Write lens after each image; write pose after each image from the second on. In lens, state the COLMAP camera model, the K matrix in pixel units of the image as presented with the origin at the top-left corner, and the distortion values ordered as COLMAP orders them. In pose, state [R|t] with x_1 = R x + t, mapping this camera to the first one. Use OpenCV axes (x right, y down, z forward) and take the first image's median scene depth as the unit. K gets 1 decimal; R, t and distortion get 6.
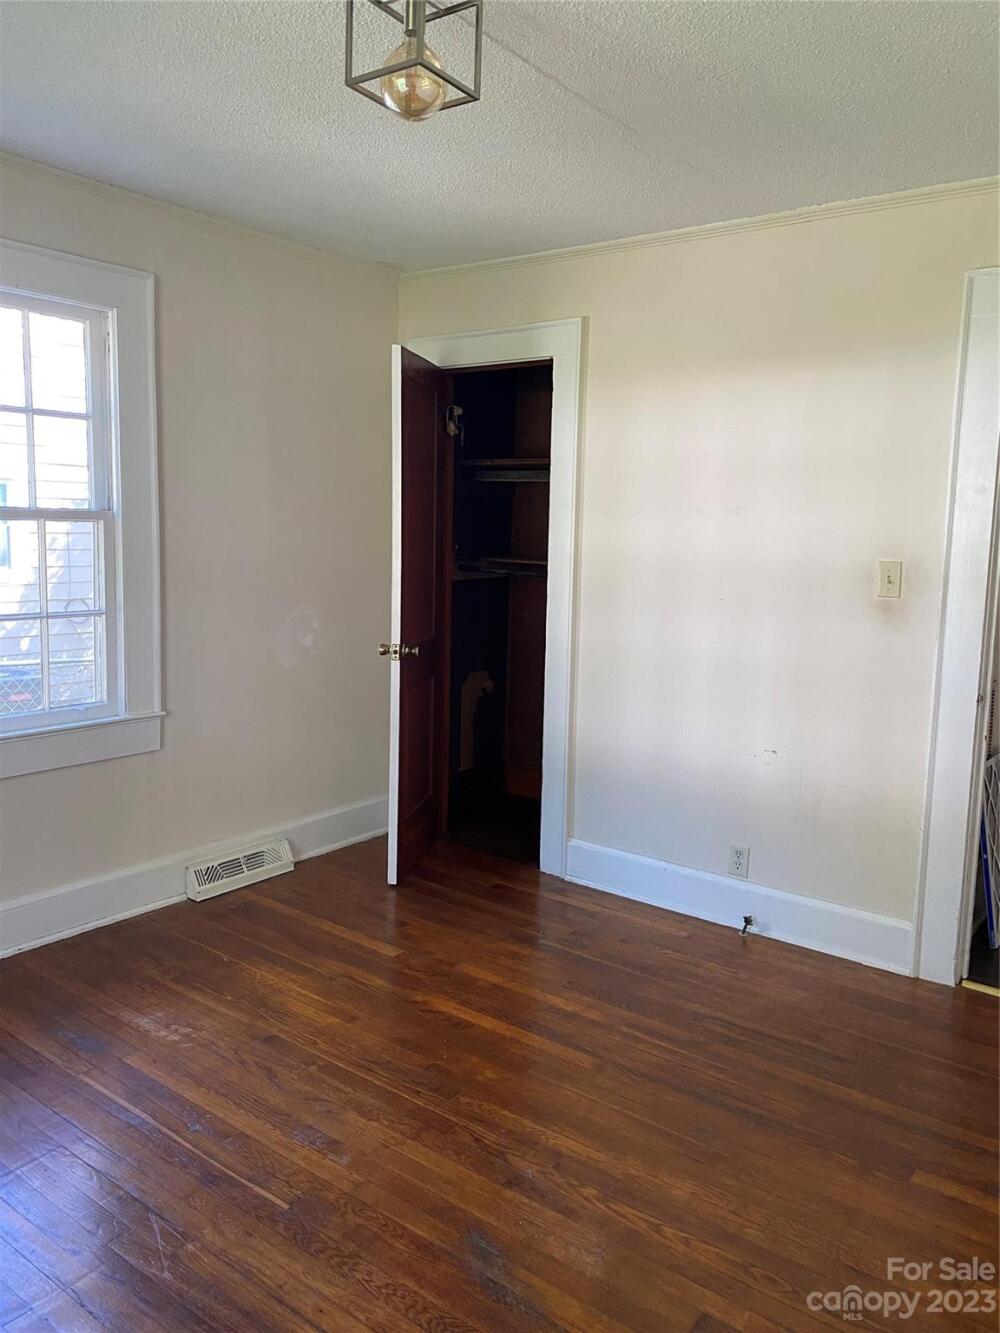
lens RADIAL K [[1006.8, 0, 501.7], [0, 1006.8, 654.4], [0, 0, 1]] dist [0.040626, -0.046328]
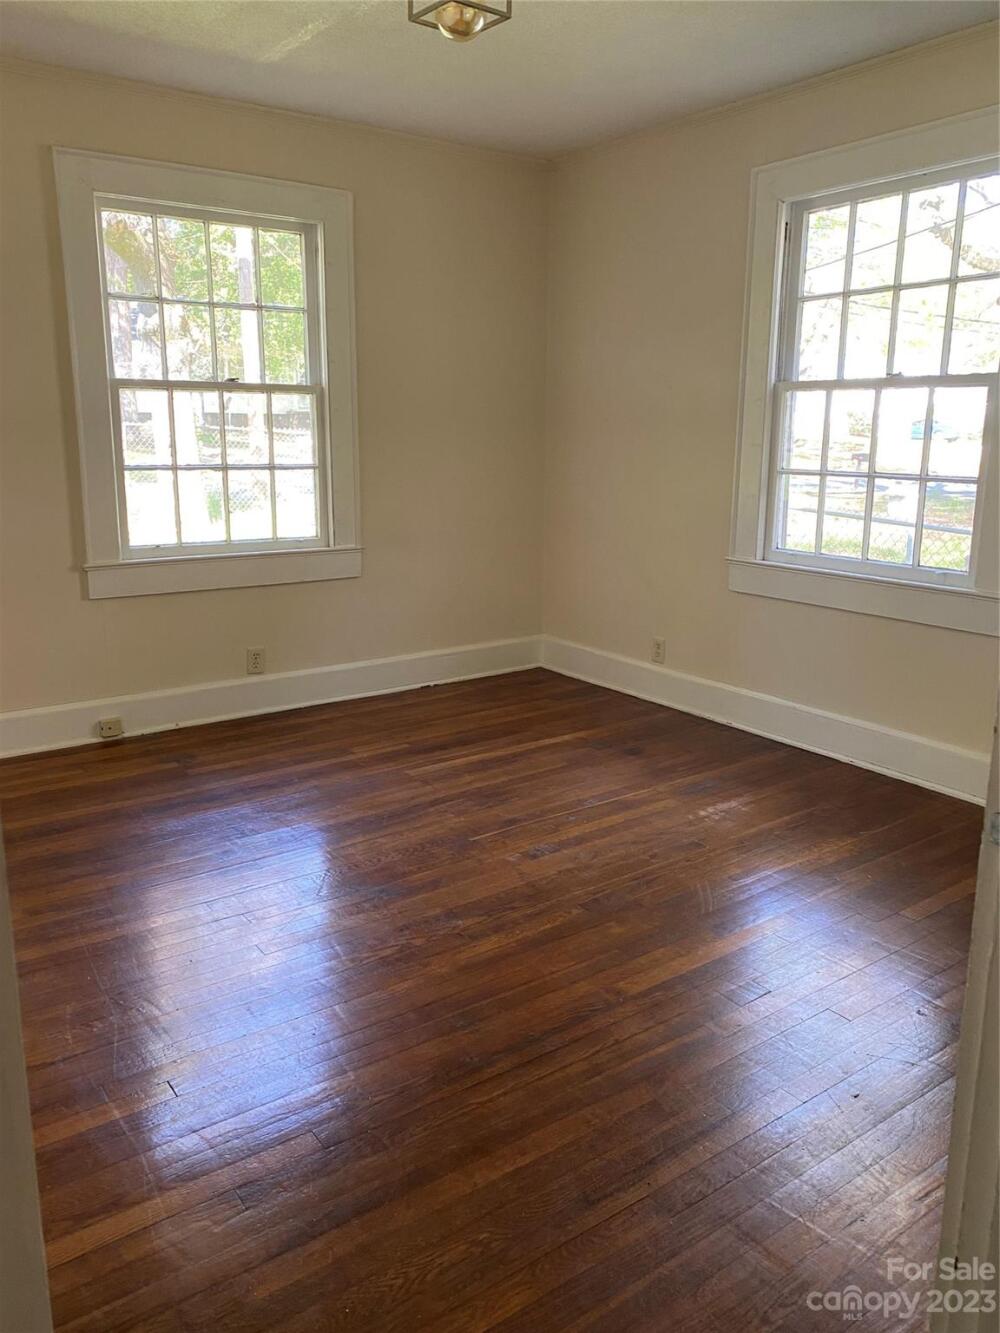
lens RADIAL K [[1006.8, 0, 499.1], [0, 1006.8, 671.7], [0, 0, 1]] dist [0.040626, -0.046328]
pose [[-0.301572, 0.193485, -0.933605, 0.853828], [-0.132228, 0.961243, 0.241925, -0.049363], [0.944230, 0.196406, -0.264300, 1.049935]]
